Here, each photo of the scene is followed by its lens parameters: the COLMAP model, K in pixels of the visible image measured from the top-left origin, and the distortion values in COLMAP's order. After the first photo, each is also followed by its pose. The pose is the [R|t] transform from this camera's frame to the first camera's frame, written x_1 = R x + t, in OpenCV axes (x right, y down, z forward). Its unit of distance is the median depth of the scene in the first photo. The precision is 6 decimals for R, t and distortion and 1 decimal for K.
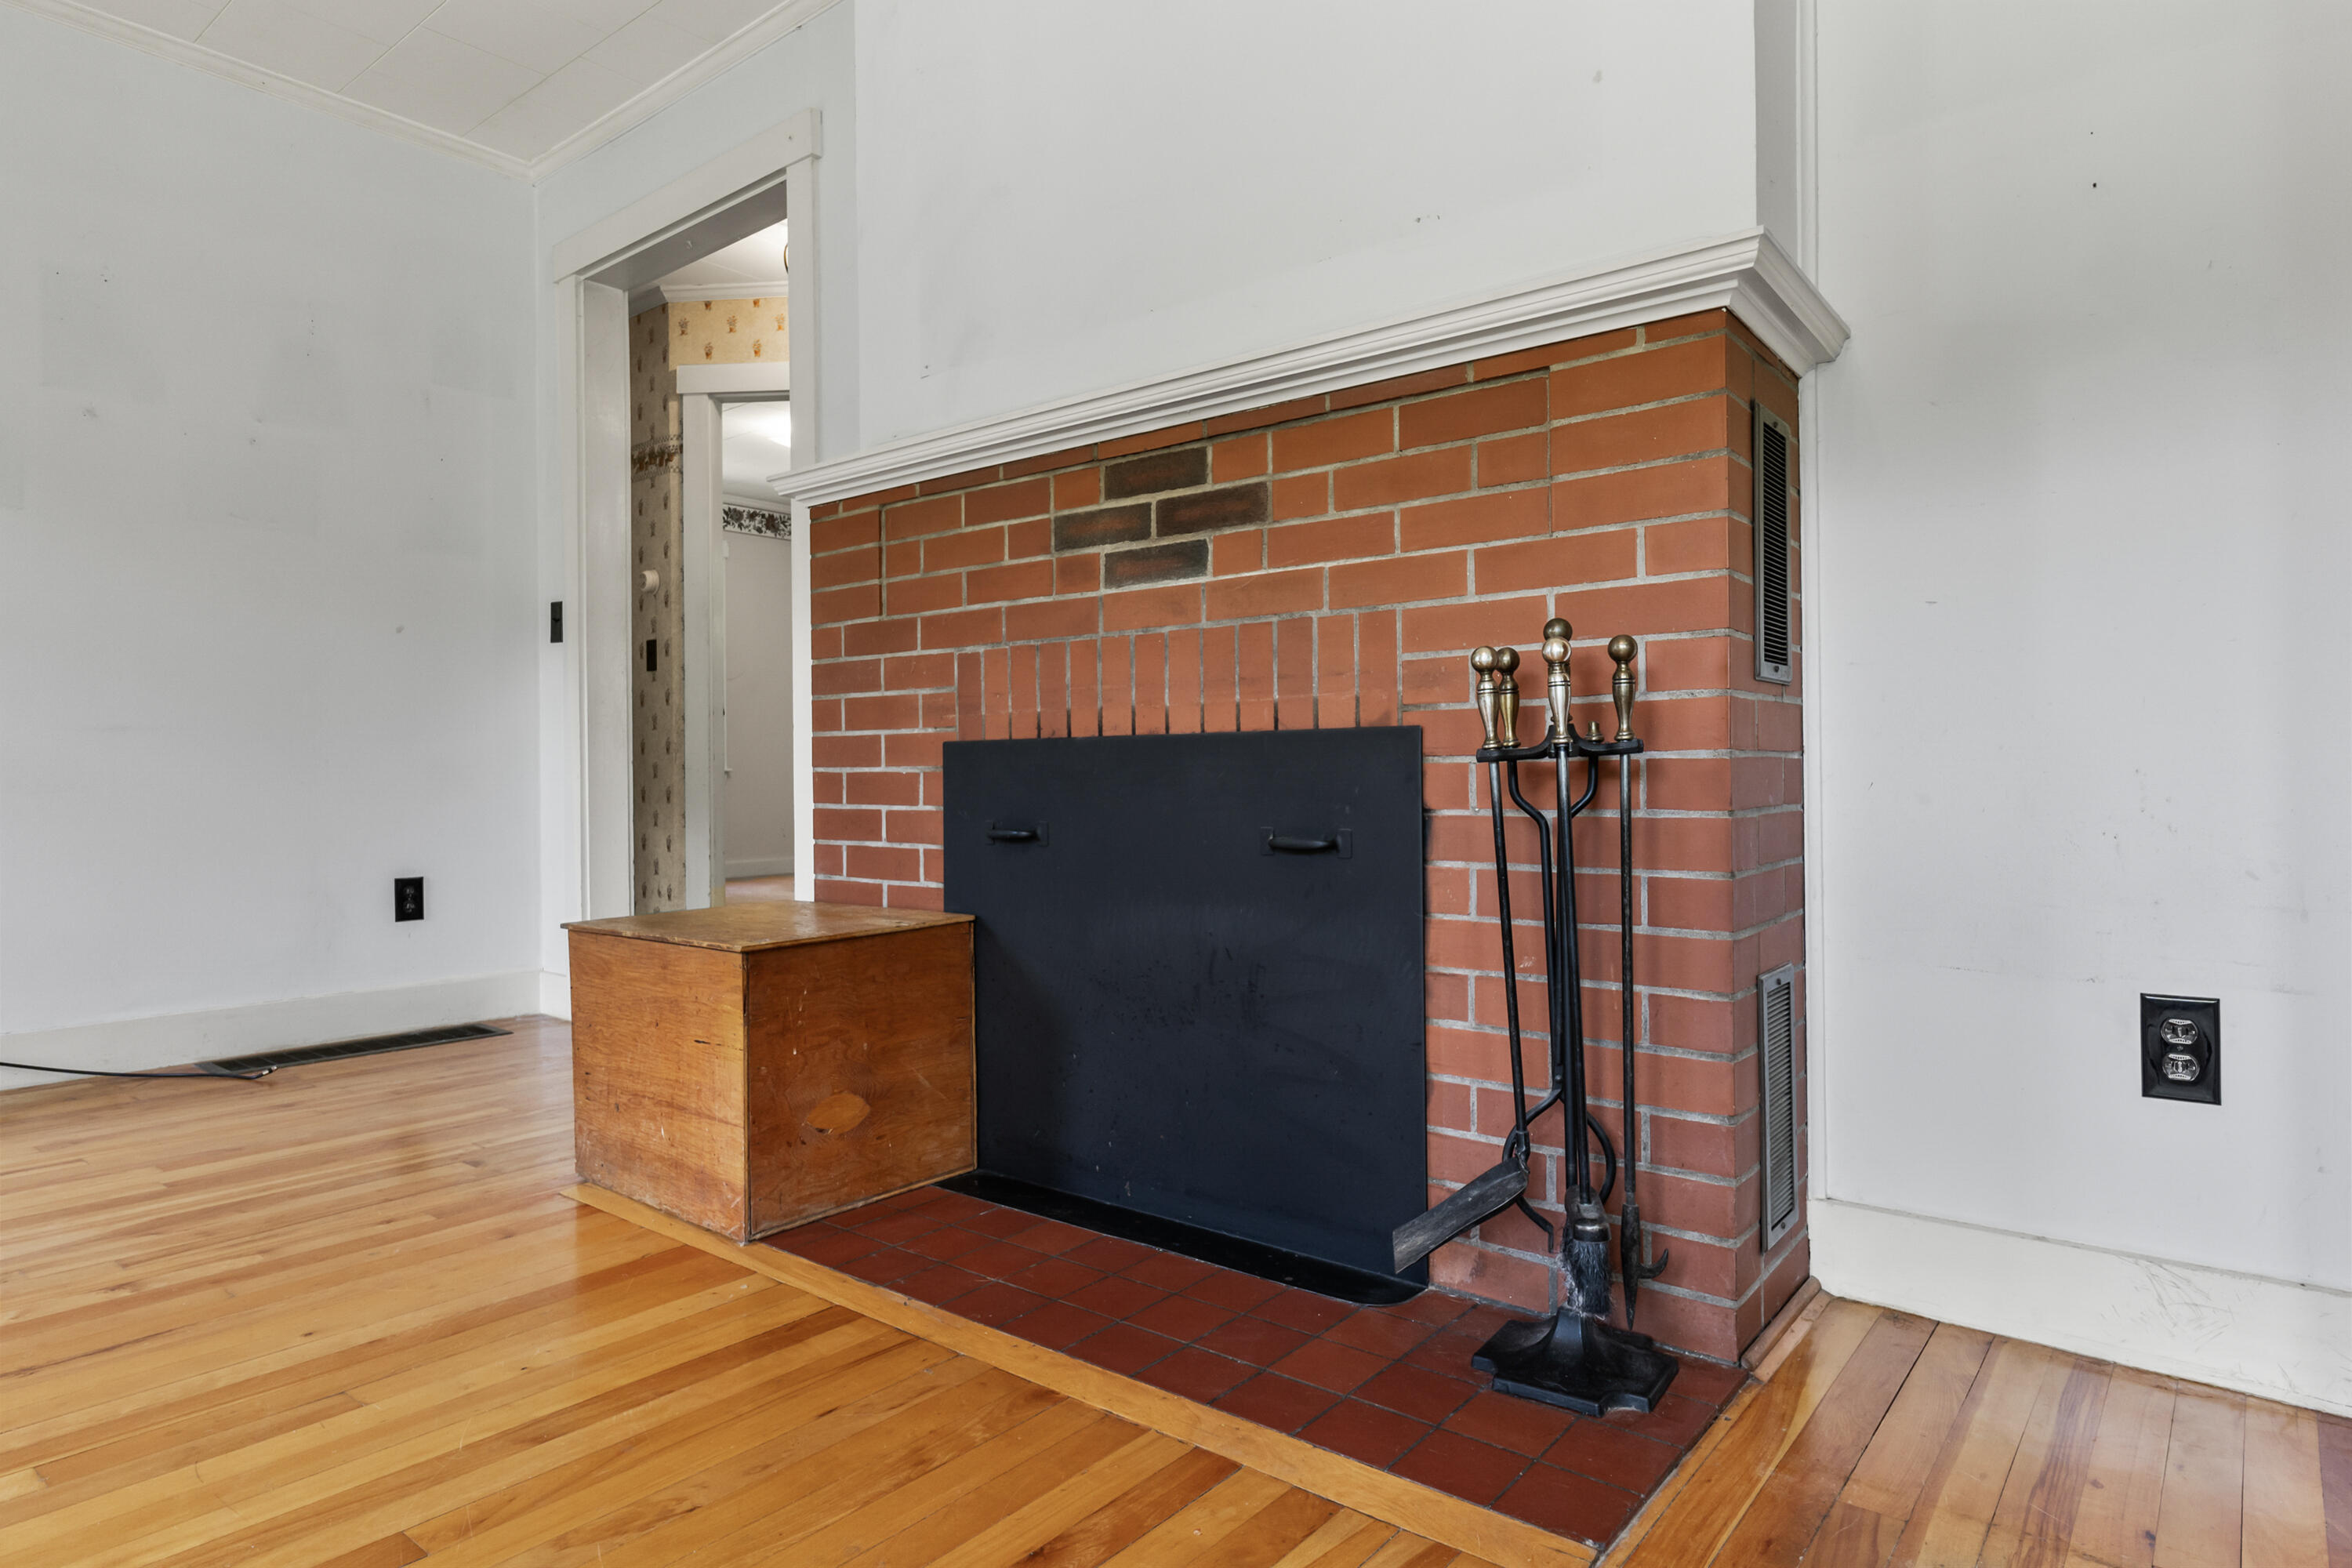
lens RADIAL K [[1321.5, 0, 1173.8], [0, 1321.5, 779.7], [0, 0, 1]] dist [-0.000222, -0.002991]
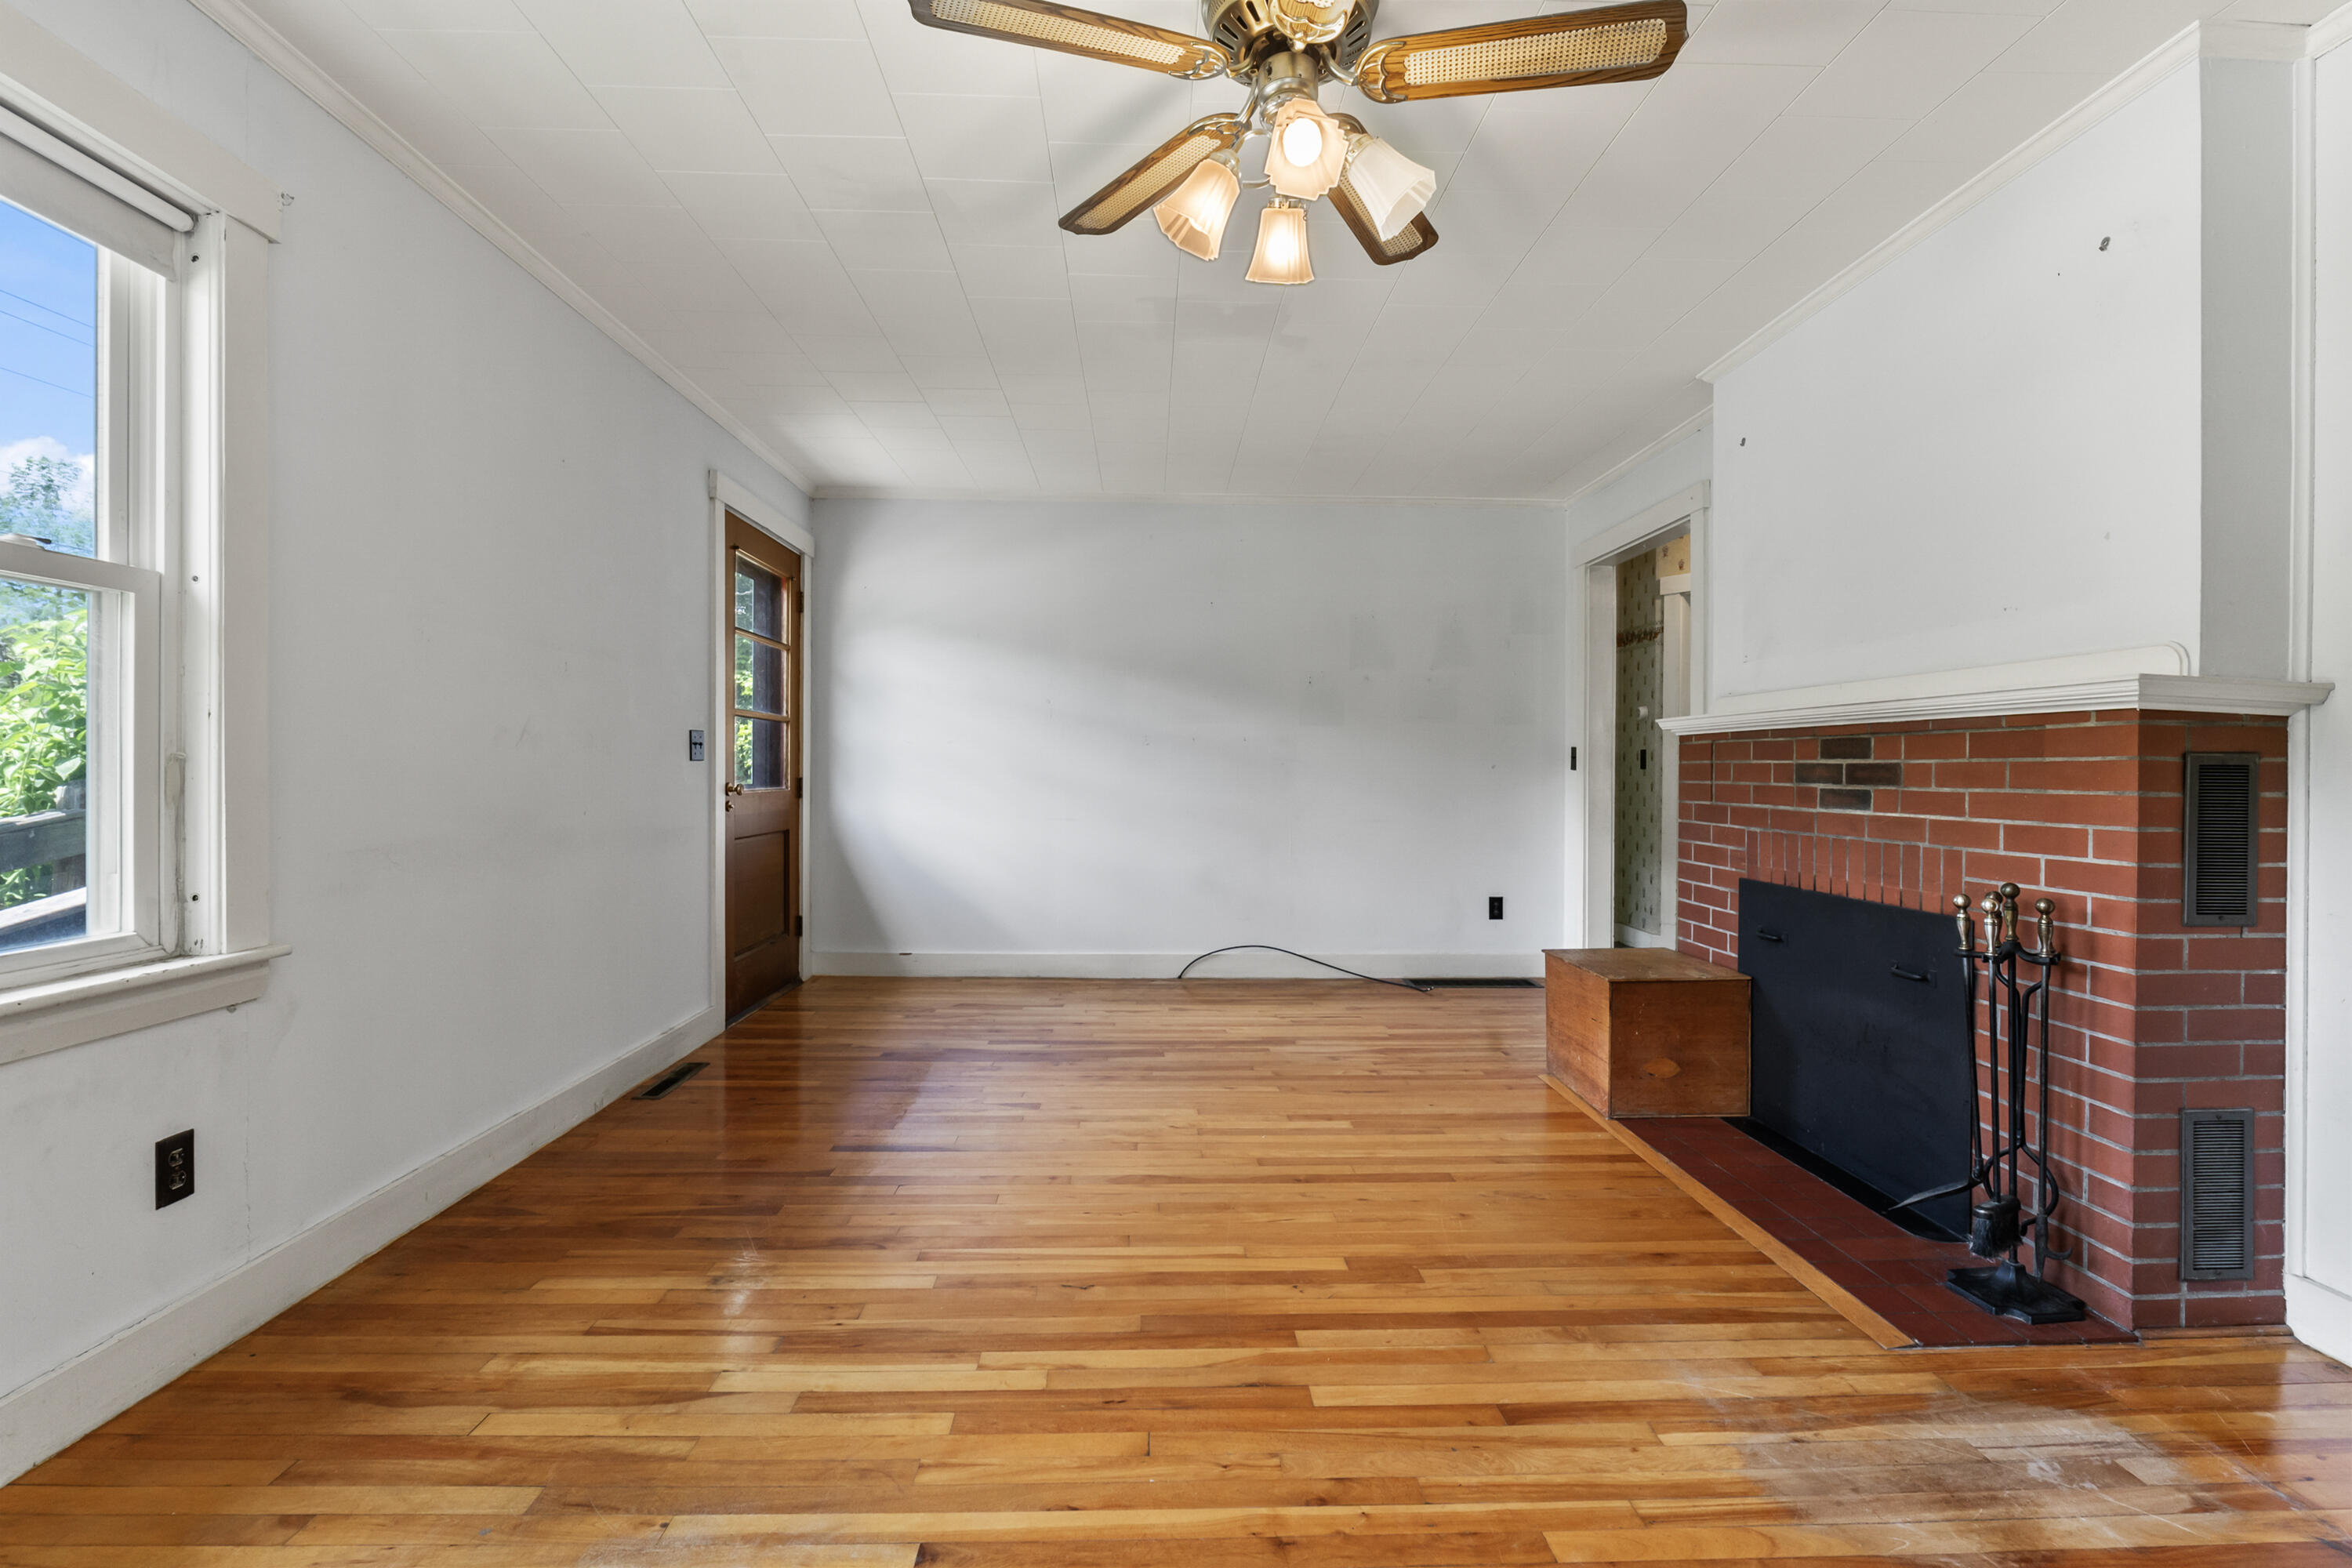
lens RADIAL K [[1044.4, 0, 1179.3], [0, 1044.4, 777.9], [0, 0, 1]] dist [-0.004787, -0.001316]
pose [[0.654366, 0.017710, -0.755970, 0.456676], [-0.011433, 0.999843, 0.013527, -0.200198], [0.756091, -0.000209, 0.654466, -0.585110]]
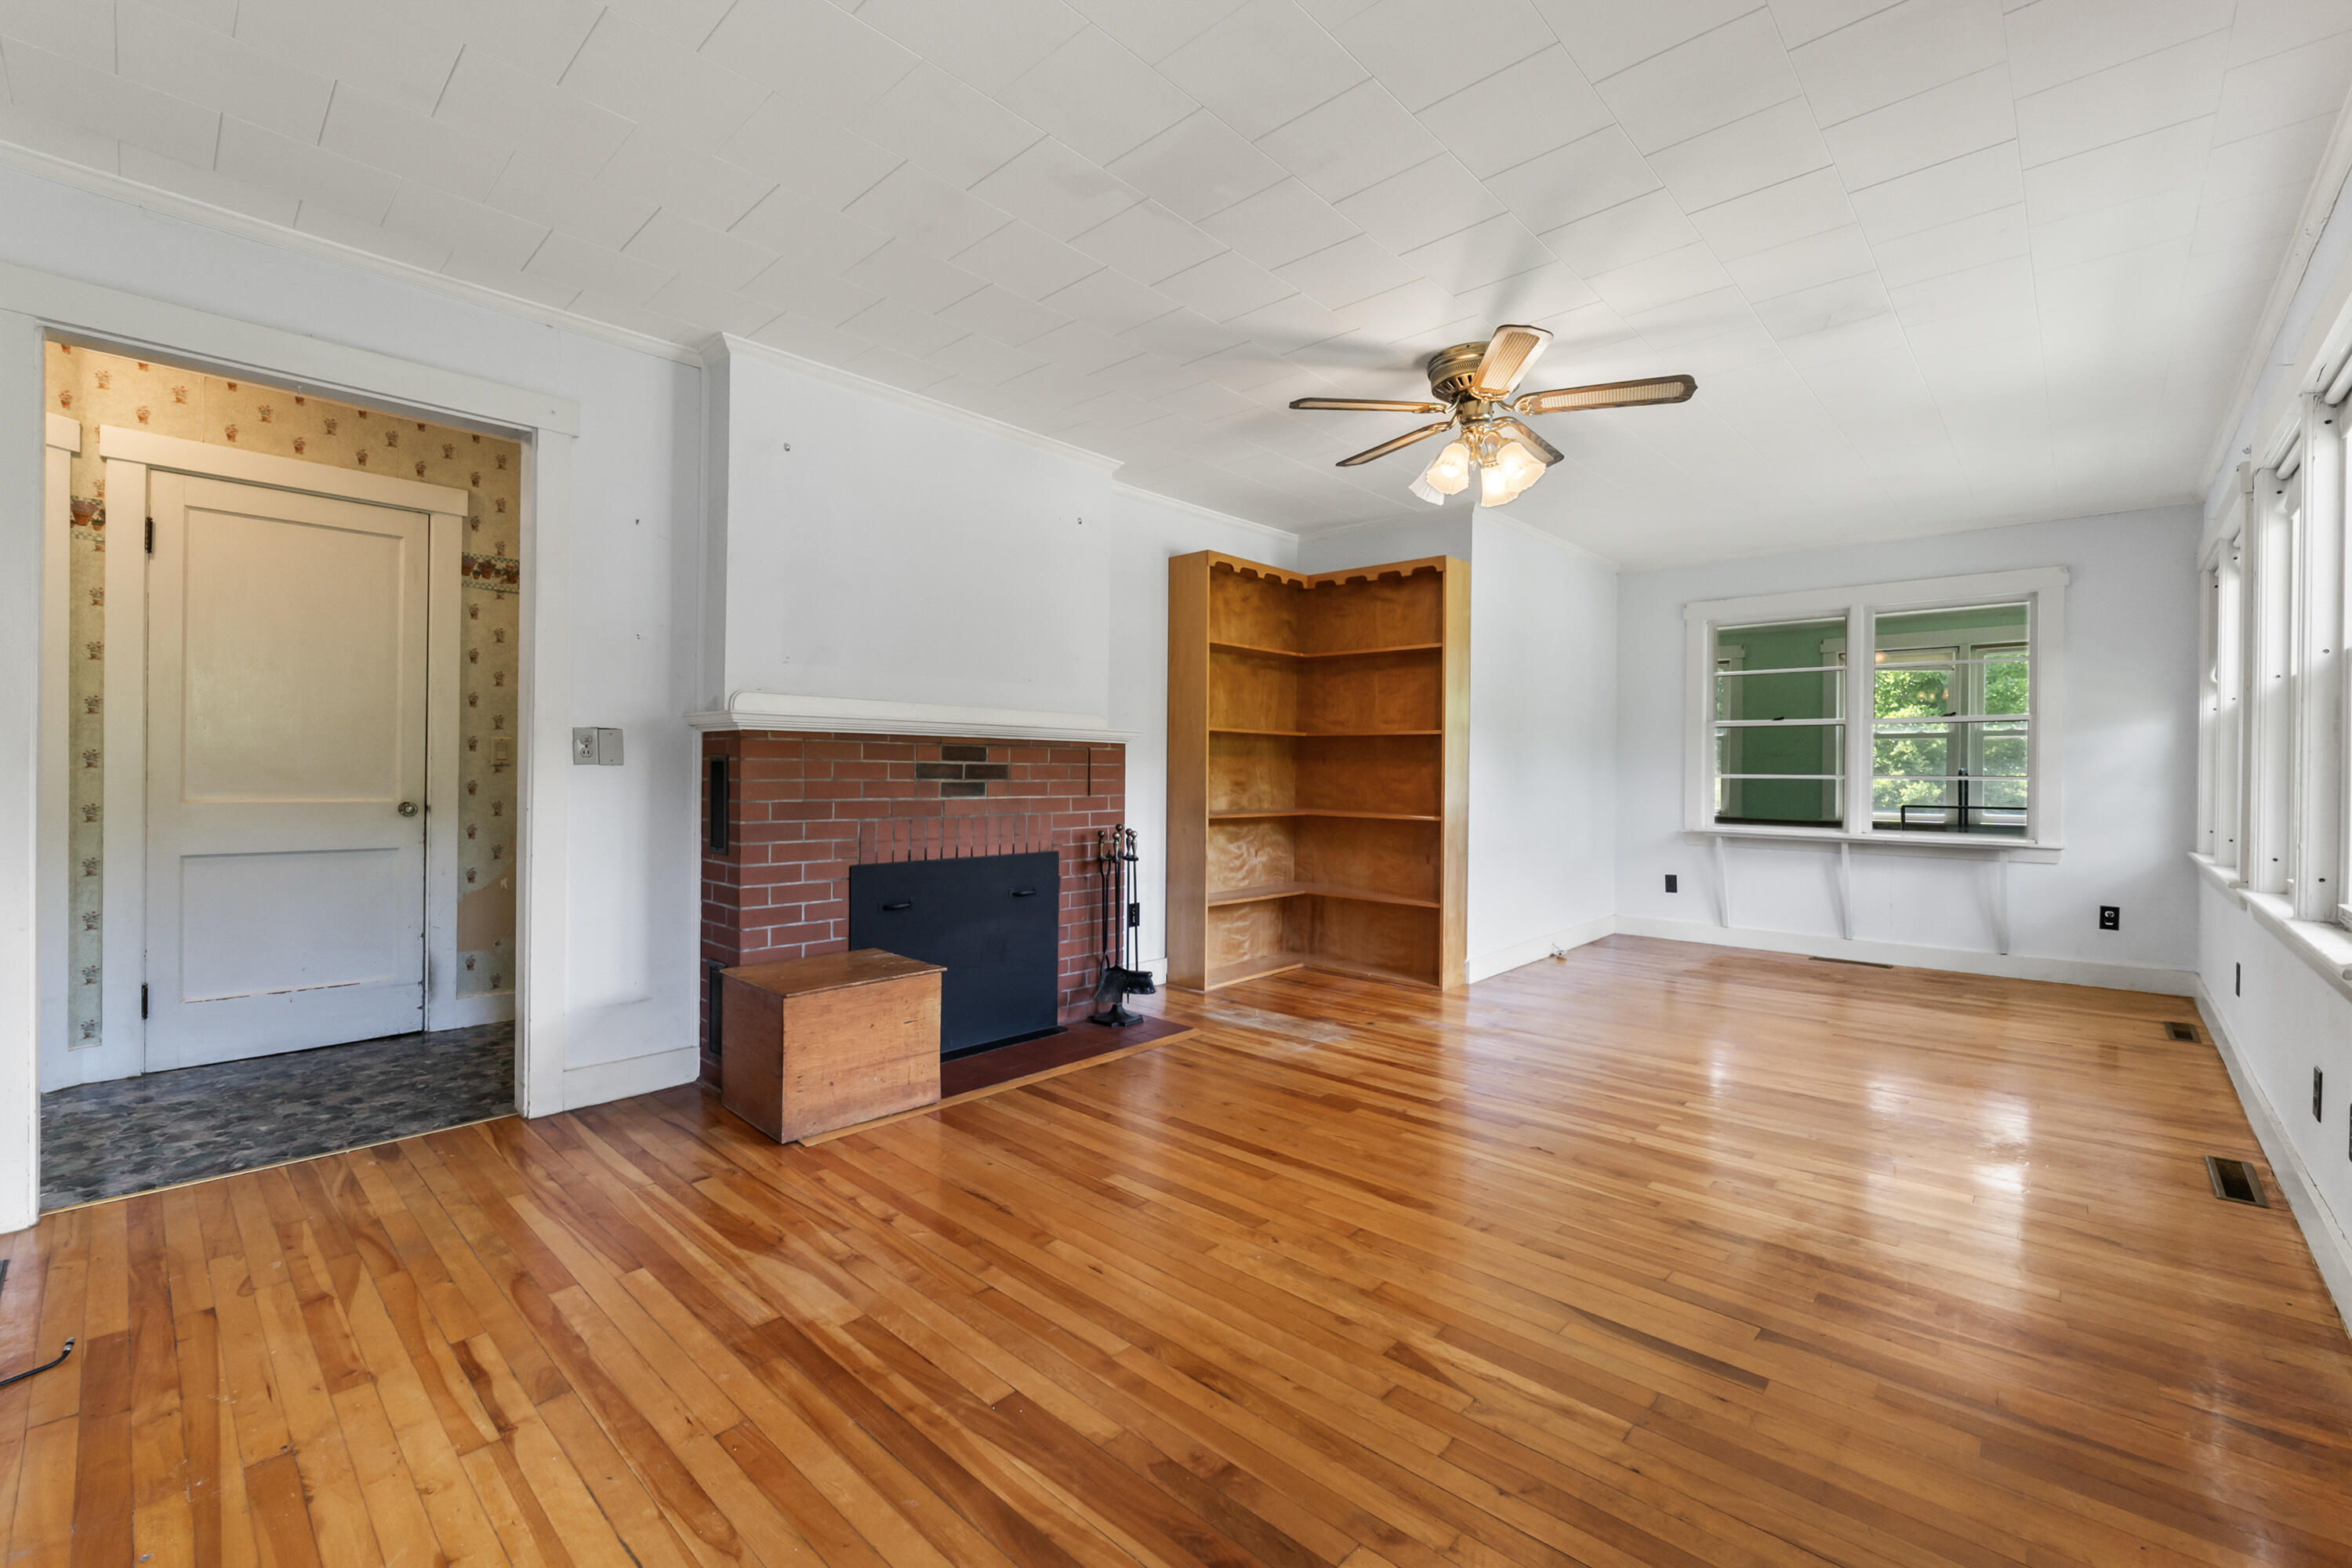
lens RADIAL K [[984.2, 0, 1179.1], [0, 984.2, 776.8], [0, 0, 1]] dist [-0.006484, -0.000750]
pose [[0.068703, 0.000053, 0.997637, -1.849862], [-0.007919, 0.999969, 0.000493, -0.190913], [-0.997606, -0.007934, 0.068701, 0.463650]]
